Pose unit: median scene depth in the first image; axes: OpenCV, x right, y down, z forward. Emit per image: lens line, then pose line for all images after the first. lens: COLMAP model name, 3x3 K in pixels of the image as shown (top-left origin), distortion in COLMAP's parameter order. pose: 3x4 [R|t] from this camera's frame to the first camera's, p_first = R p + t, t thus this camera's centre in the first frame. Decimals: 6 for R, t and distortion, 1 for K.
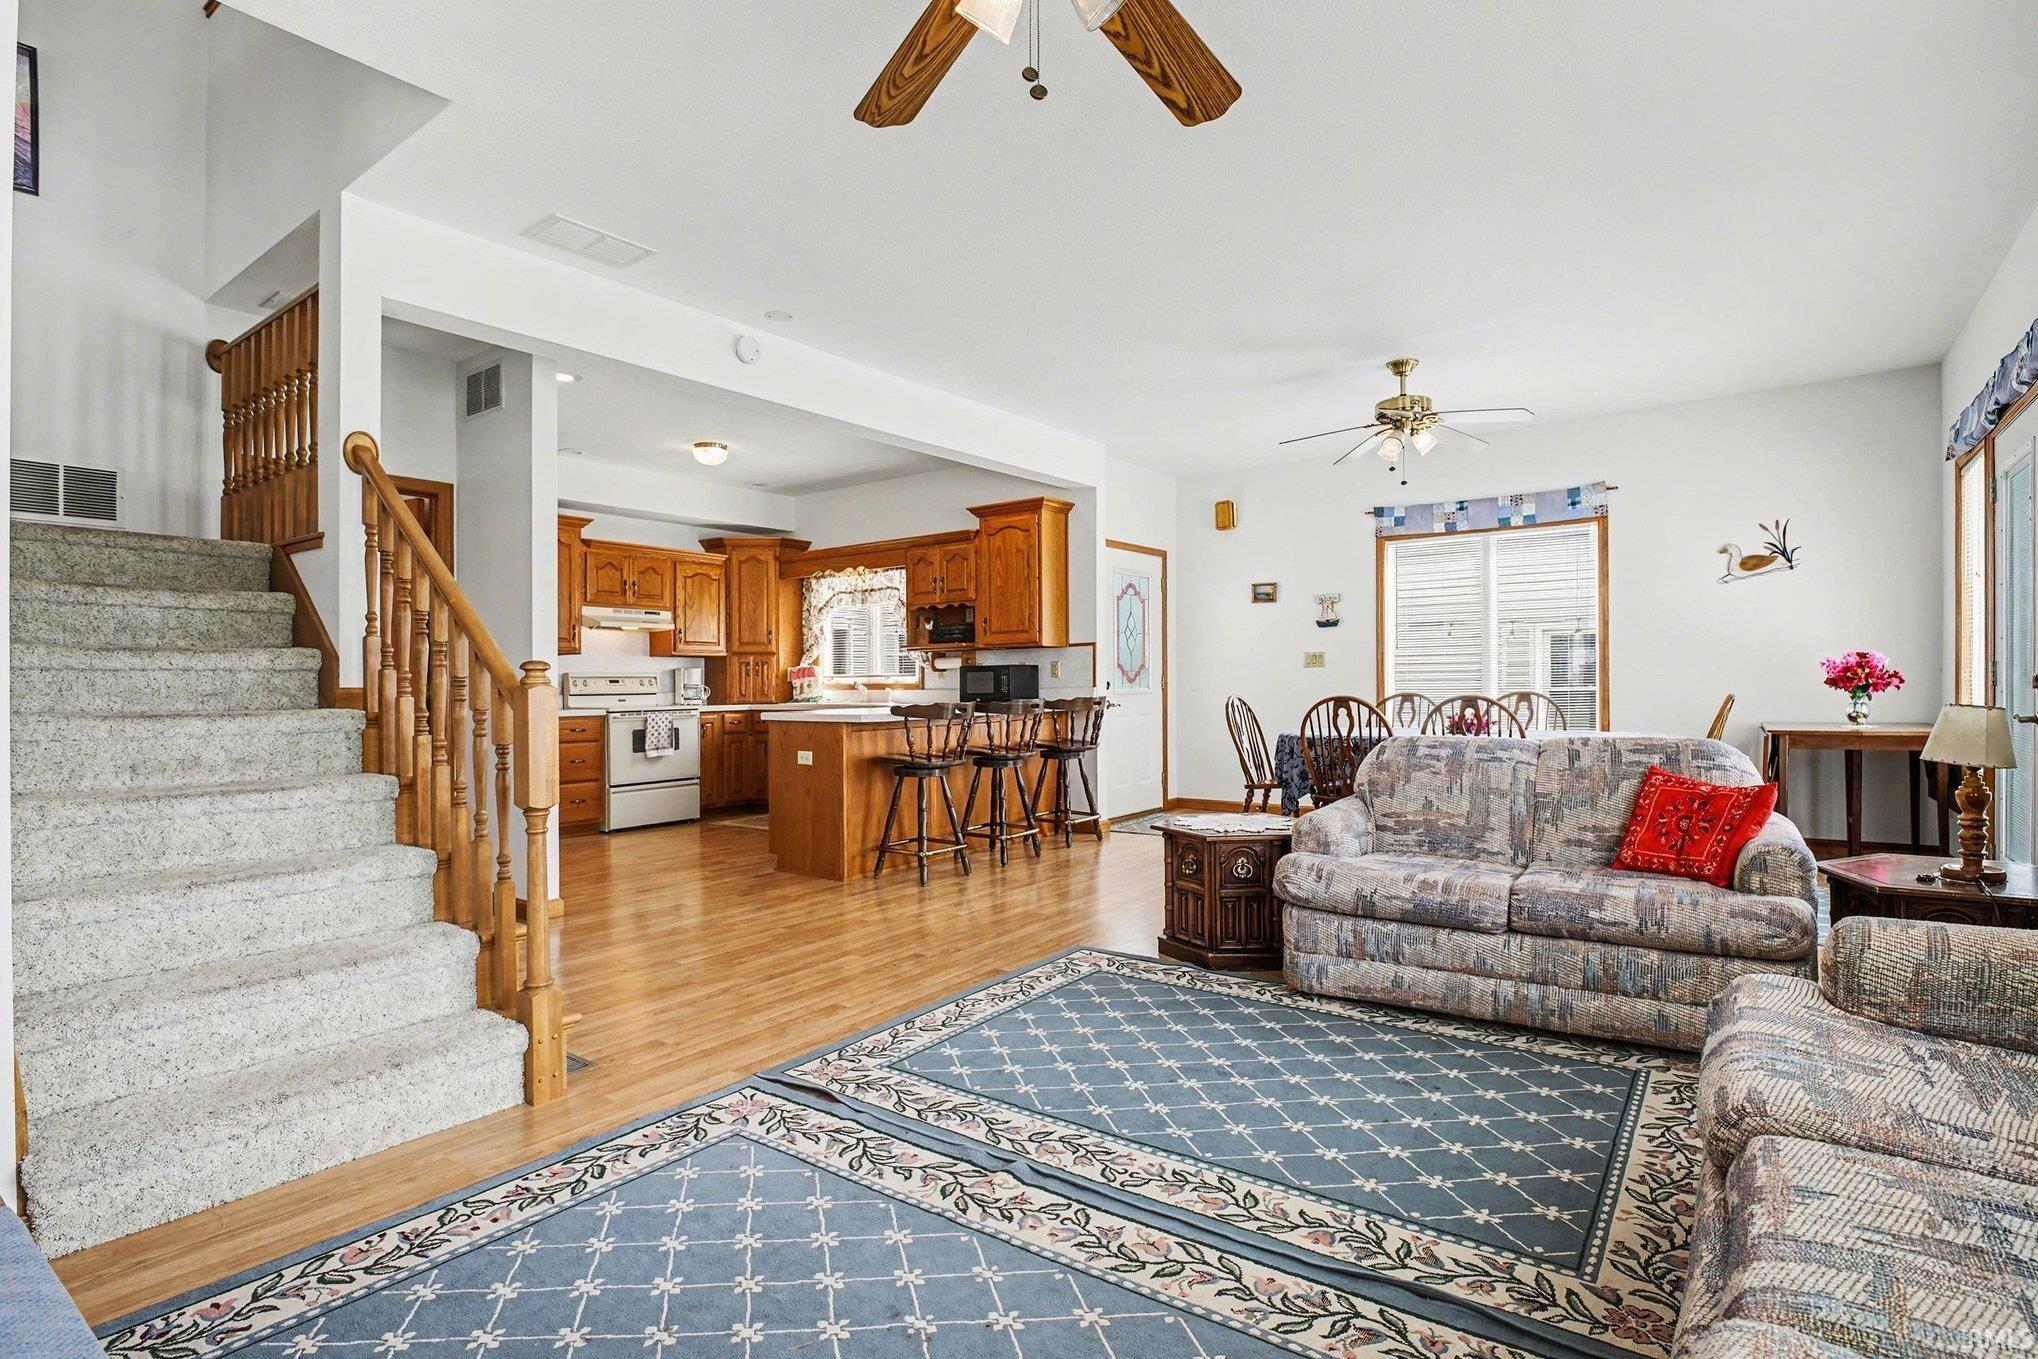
lens RADIAL K [[991.7, 0, 1041.7], [0, 991.7, 684.6], [0, 0, 1]] dist [-0.022335, -0.002760]
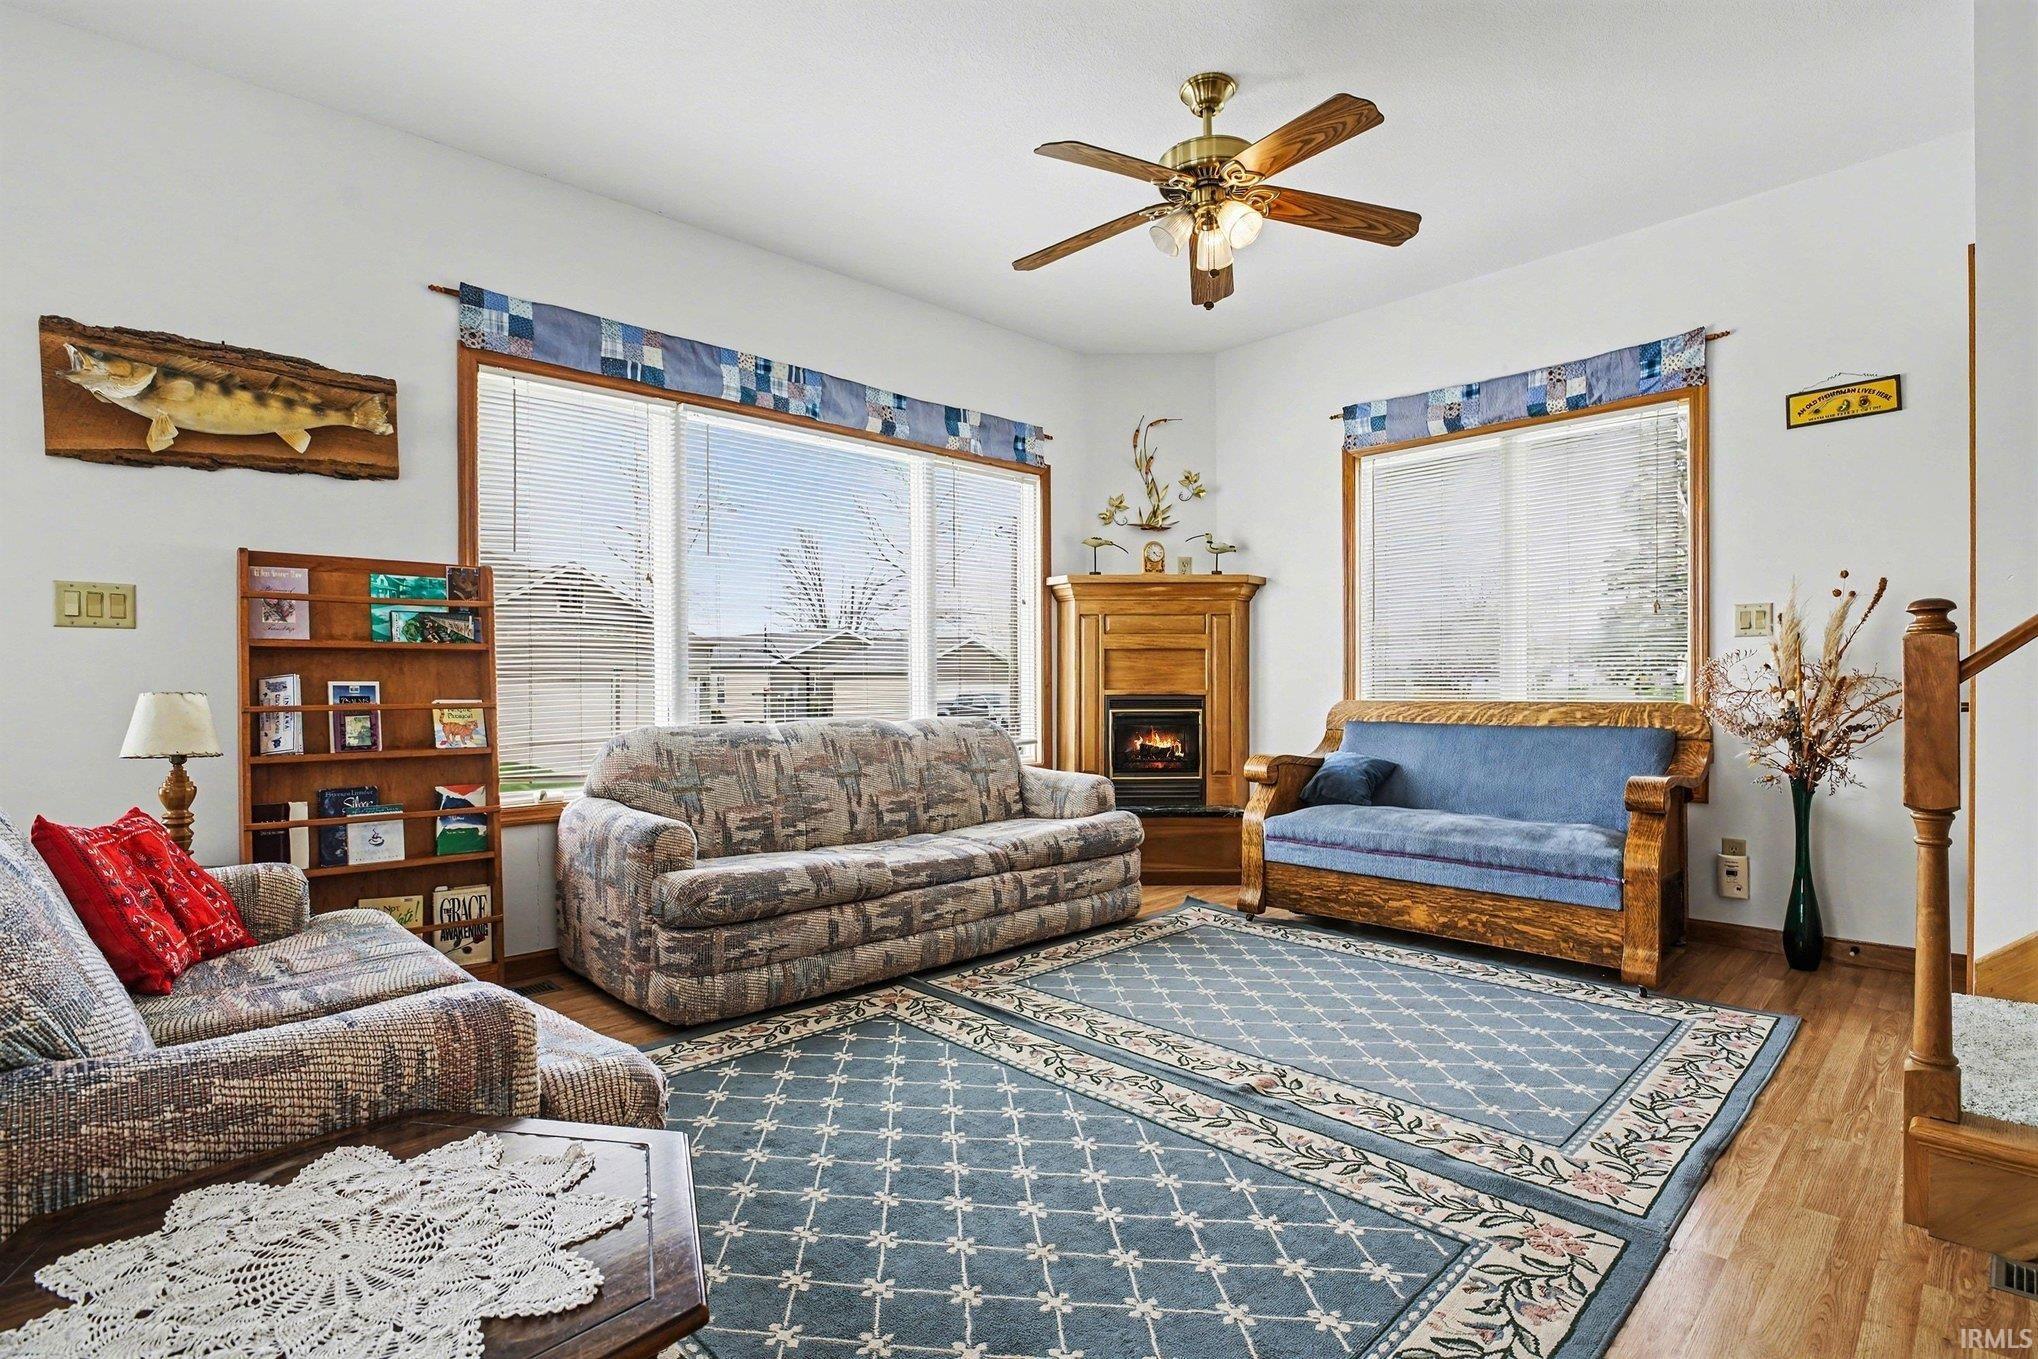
lens RADIAL K [[991.7, 0, 1032.4], [0, 991.7, 691.3], [0, 0, 1]] dist [-0.022335, -0.002760]
pose [[-0.986457, 0.012034, 0.163580, 0.006558], [0.014122, 0.999833, 0.011605, 0.009879], [-0.163413, 0.013758, -0.986462, 0.839174]]
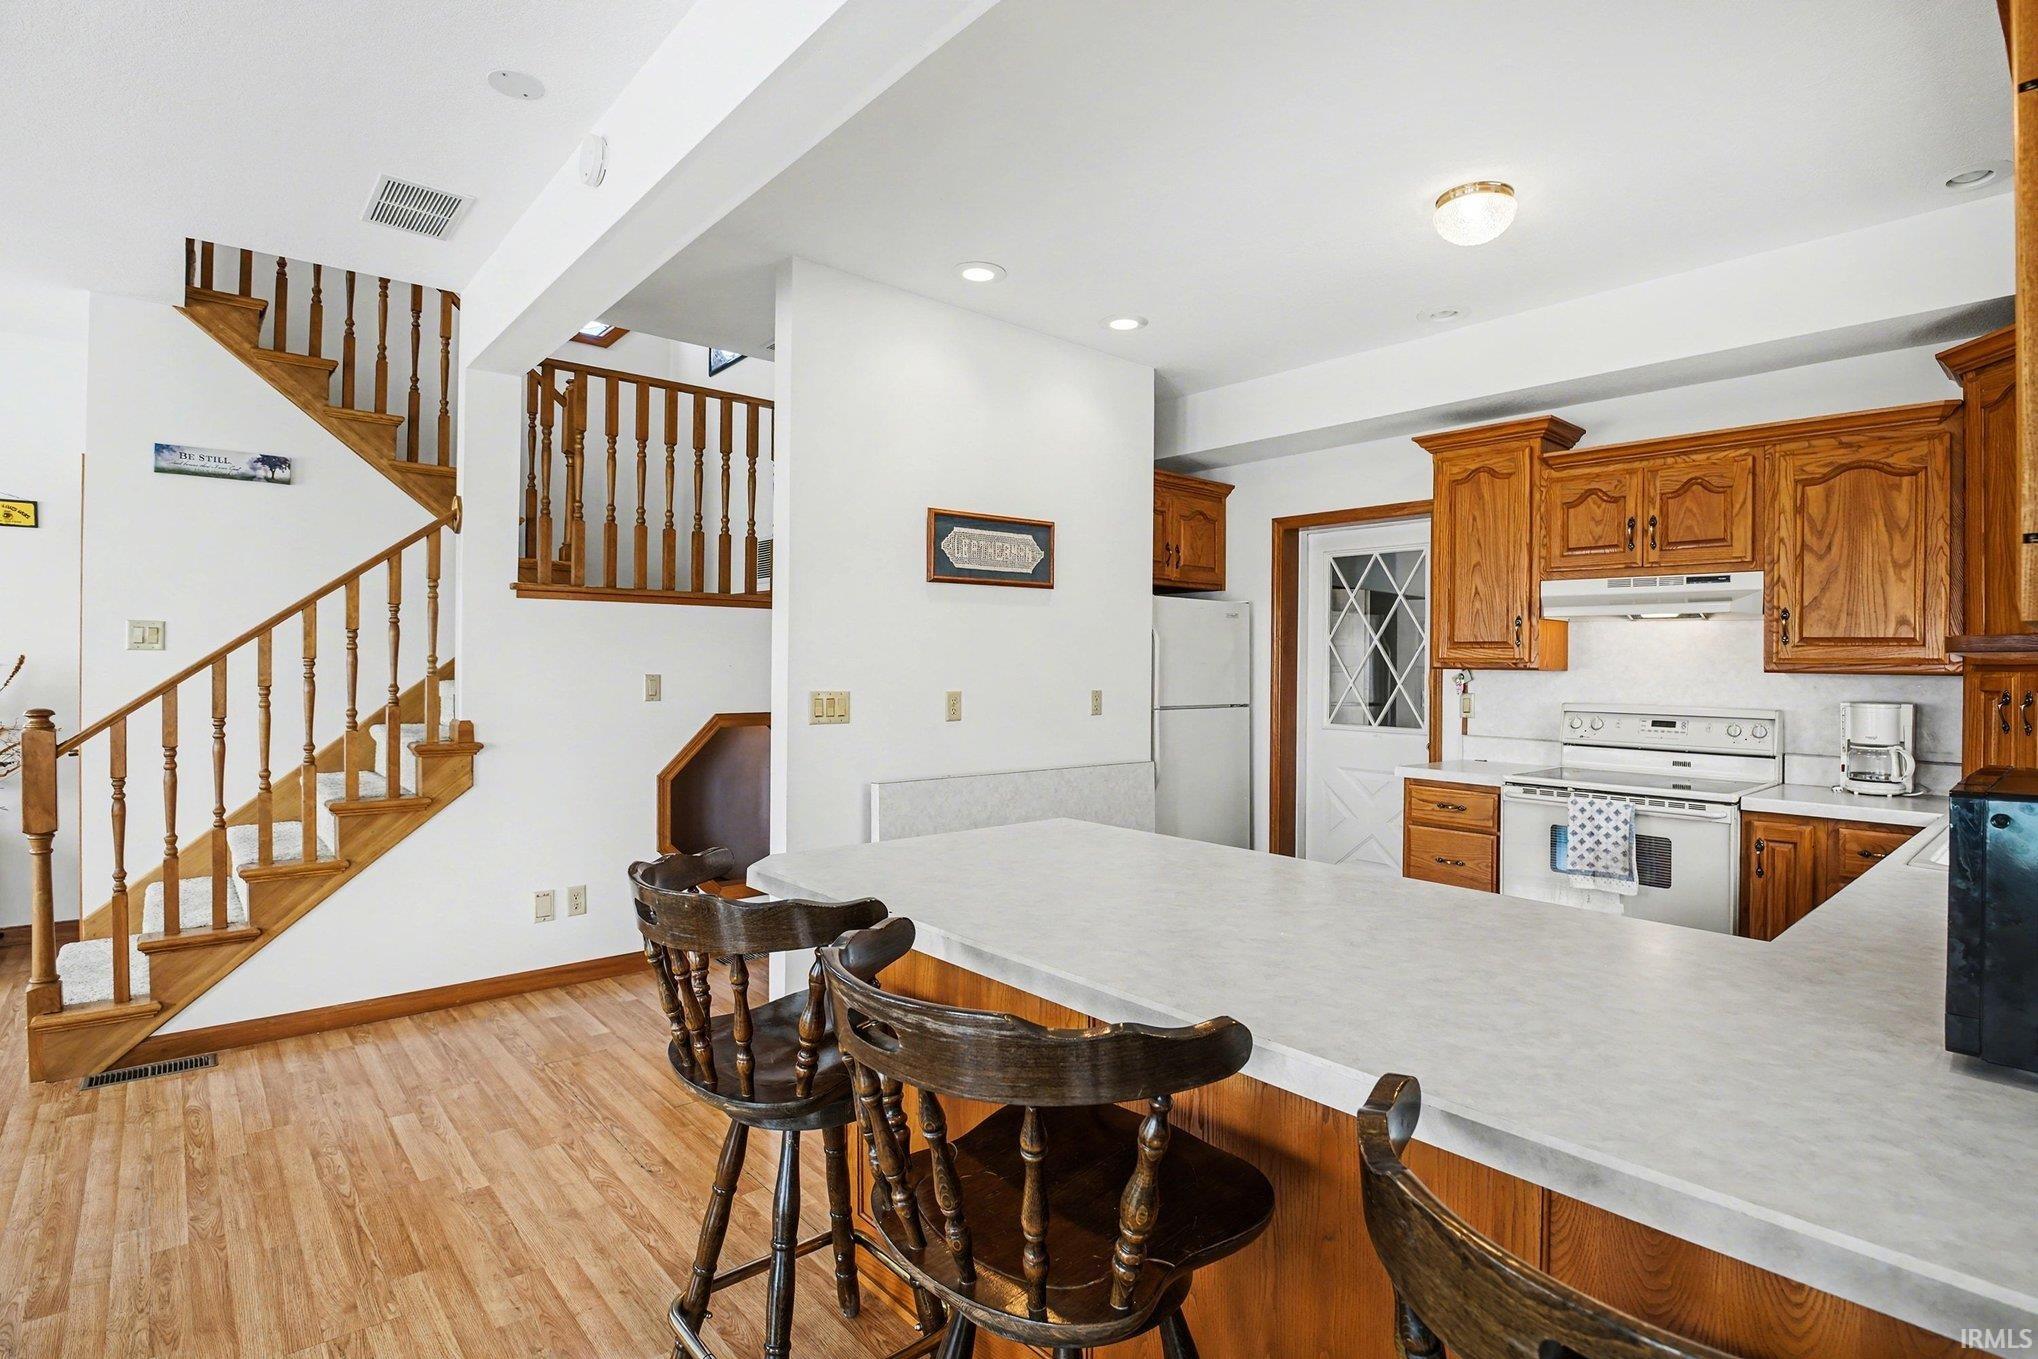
lens RADIAL K [[991.7, 0, 1014.6], [0, 991.7, 665.8], [0, 0, 1]] dist [-0.022335, -0.002760]
pose [[-0.225641, 0.005534, -0.974195, 0.168143], [-0.010869, 0.999907, 0.008198, -0.046388], [0.974150, 0.012439, -0.225560, 1.124591]]
